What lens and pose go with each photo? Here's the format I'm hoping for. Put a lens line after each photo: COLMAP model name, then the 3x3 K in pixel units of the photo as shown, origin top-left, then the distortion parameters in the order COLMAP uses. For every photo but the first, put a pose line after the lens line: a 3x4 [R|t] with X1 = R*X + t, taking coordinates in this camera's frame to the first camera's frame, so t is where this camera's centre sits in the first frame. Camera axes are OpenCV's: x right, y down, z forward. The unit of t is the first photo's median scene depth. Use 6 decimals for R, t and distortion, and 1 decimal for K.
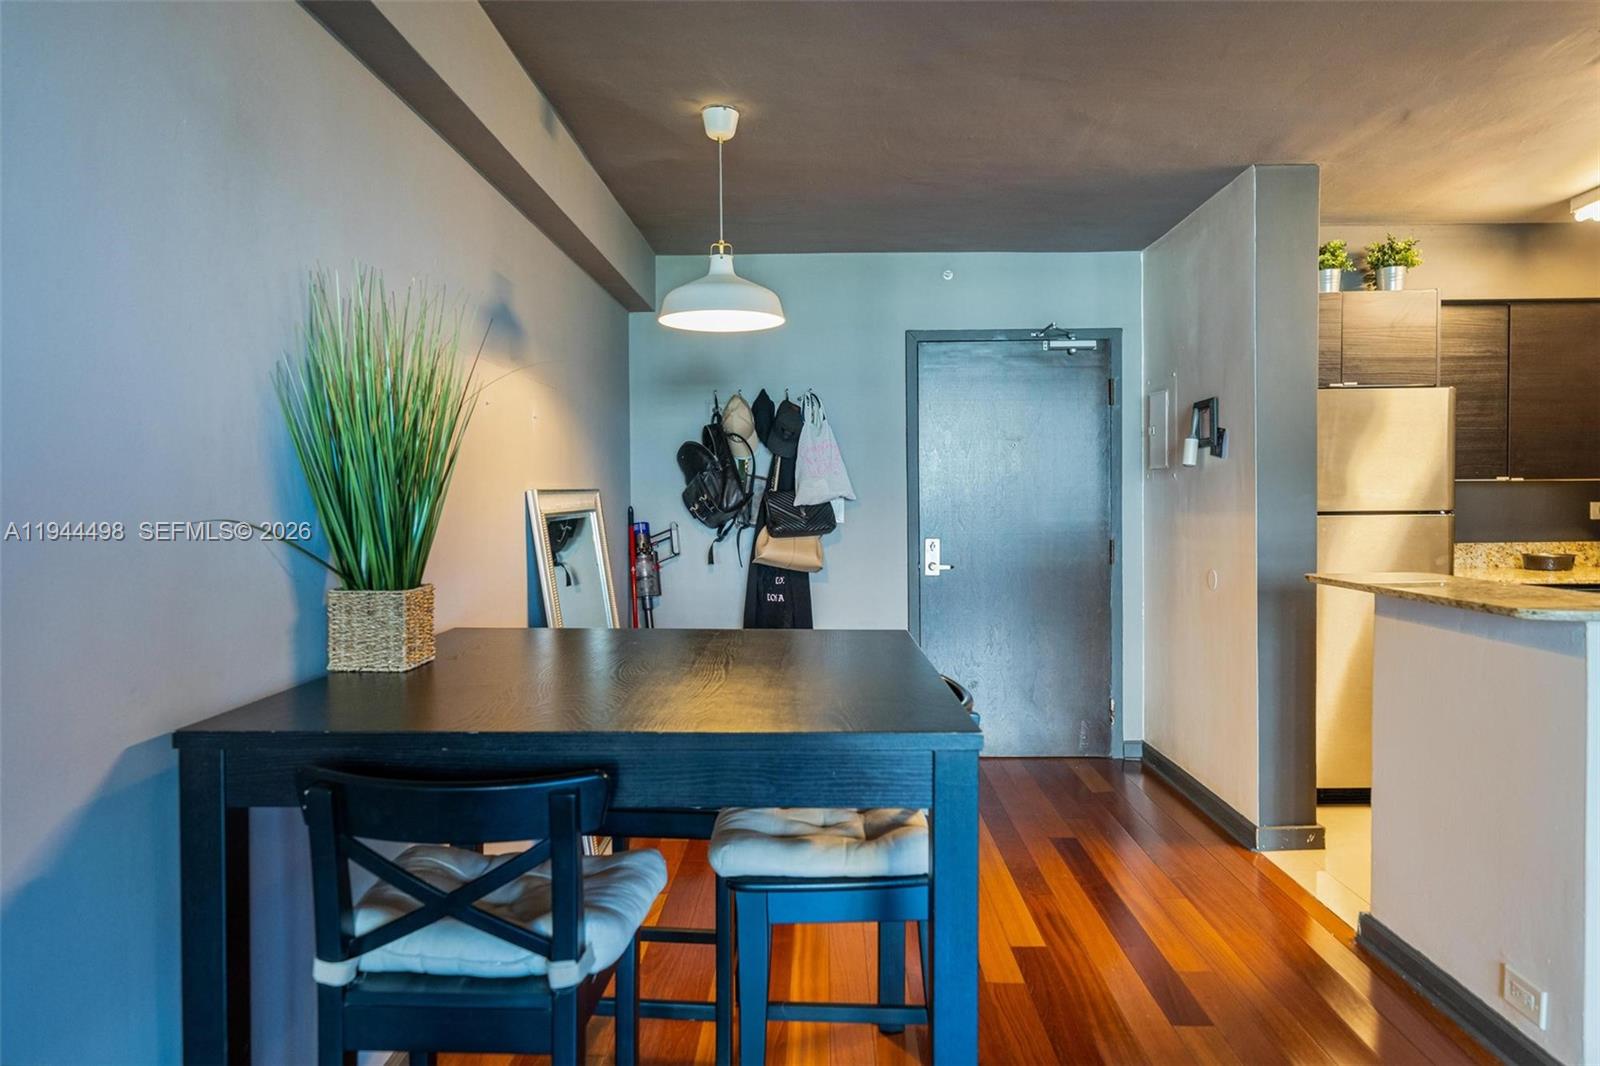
lens RADIAL K [[1016.8, 0, 800.3], [0, 1016.8, 525.9], [0, 0, 1]] dist [0.006913, -0.000104]
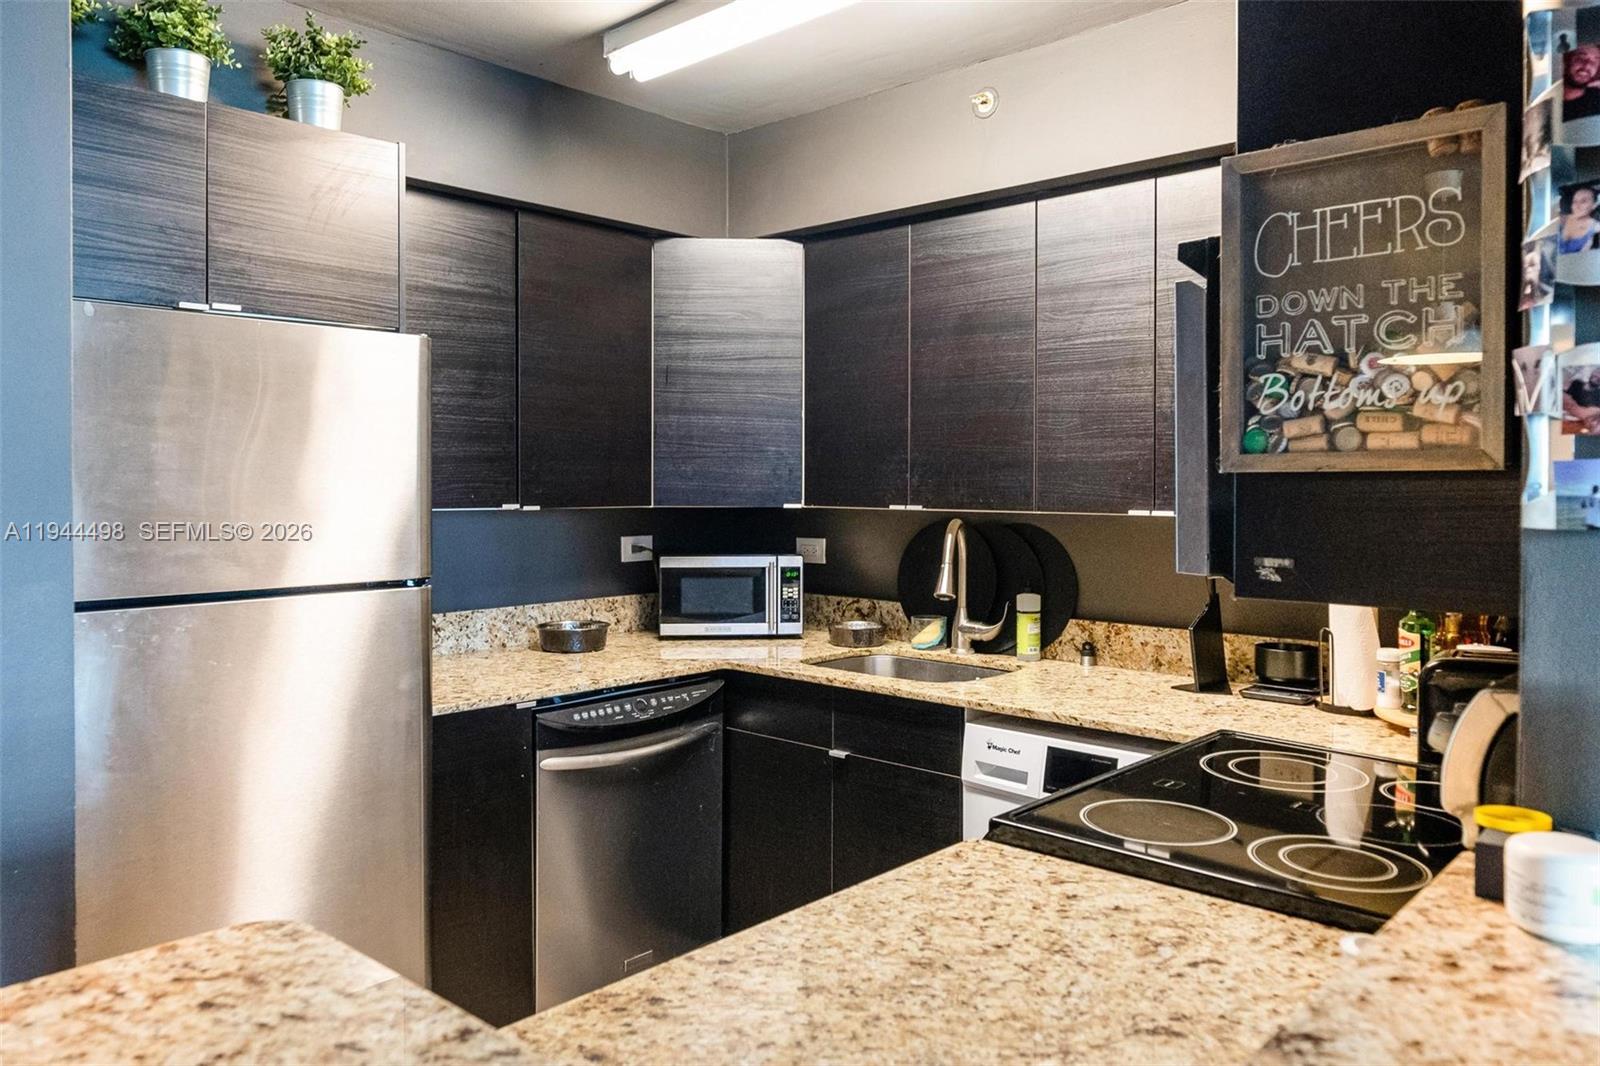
lens RADIAL K [[1133.6, 0, 800.3], [0, 1133.6, 522.2], [0, 0, 1]] dist [0.004237, 0.002526]
pose [[0.658694, -0.014951, 0.752263, 0.306903], [0.005404, 0.999871, 0.015139, -0.046271], [-0.752392, -0.005907, 0.658689, 0.443948]]
